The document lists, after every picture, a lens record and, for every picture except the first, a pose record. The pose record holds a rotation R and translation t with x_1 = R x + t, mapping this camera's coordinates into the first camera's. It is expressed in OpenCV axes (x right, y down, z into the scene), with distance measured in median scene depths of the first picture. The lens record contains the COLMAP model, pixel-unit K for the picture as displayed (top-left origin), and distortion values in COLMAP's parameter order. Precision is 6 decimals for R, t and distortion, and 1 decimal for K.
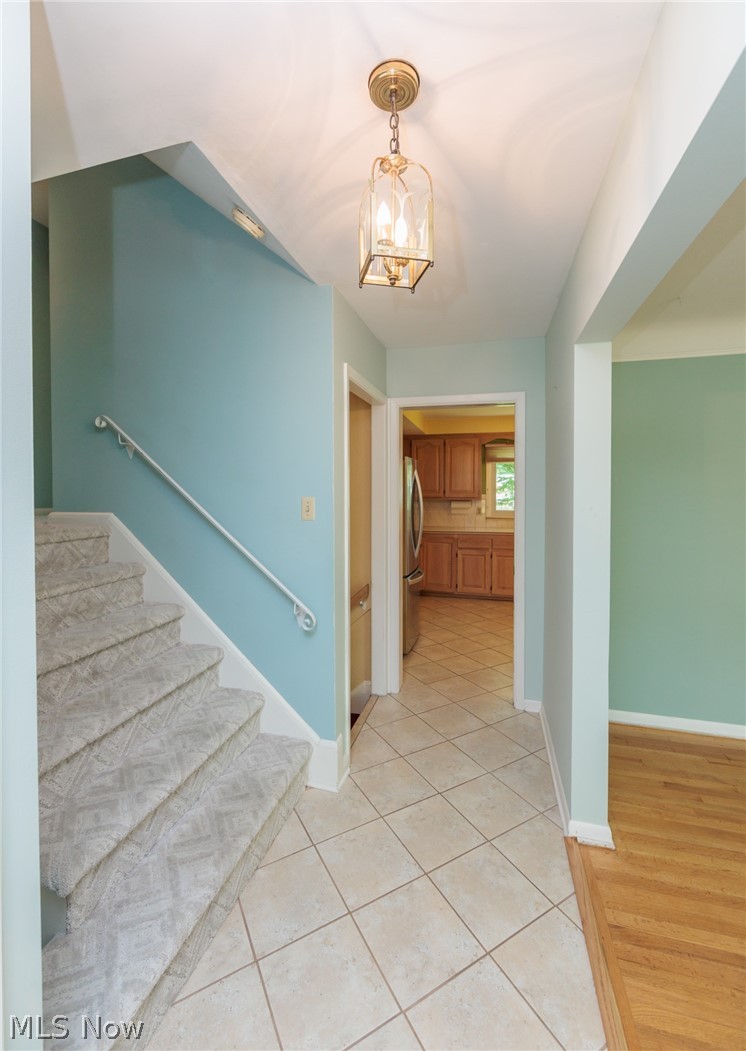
lens RADIAL K [[432.4, 0, 371.3], [0, 432.4, 494.9], [0, 0, 1]] dist [0.000267, 0.000002]
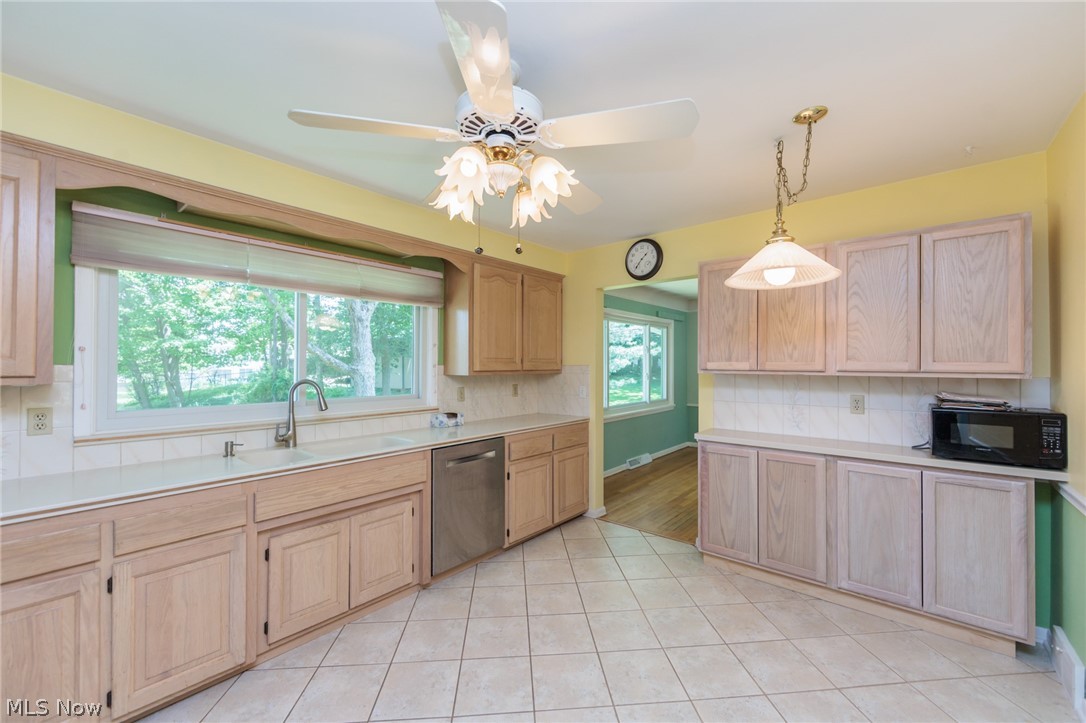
lens RADIAL K [[426.3, 0, 544.2], [0, 426.3, 360.9], [0, 0, 1]] dist [-0.001828, 0.000158]
pose [[0.422895, 0.010512, 0.906118, 0.136346], [0.010989, 0.999800, -0.016727, 0.005070], [-0.906112, 0.017031, 0.422694, 0.585624]]
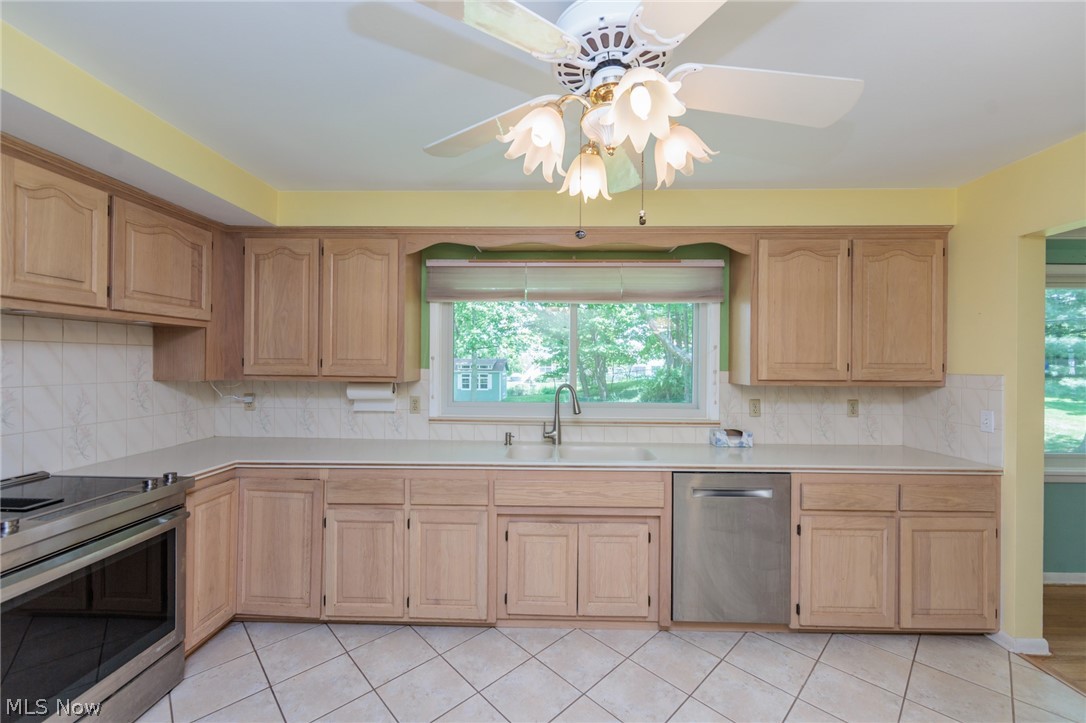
lens RADIAL K [[426.3, 0, 544.2], [0, 426.3, 360.9], [0, 0, 1]] dist [-0.001828, 0.000158]
pose [[0.968865, 0.008312, 0.247451, 0.280413], [-0.004676, 0.999872, -0.015278, -0.003251], [-0.247547, 0.013645, 0.968780, 0.543024]]
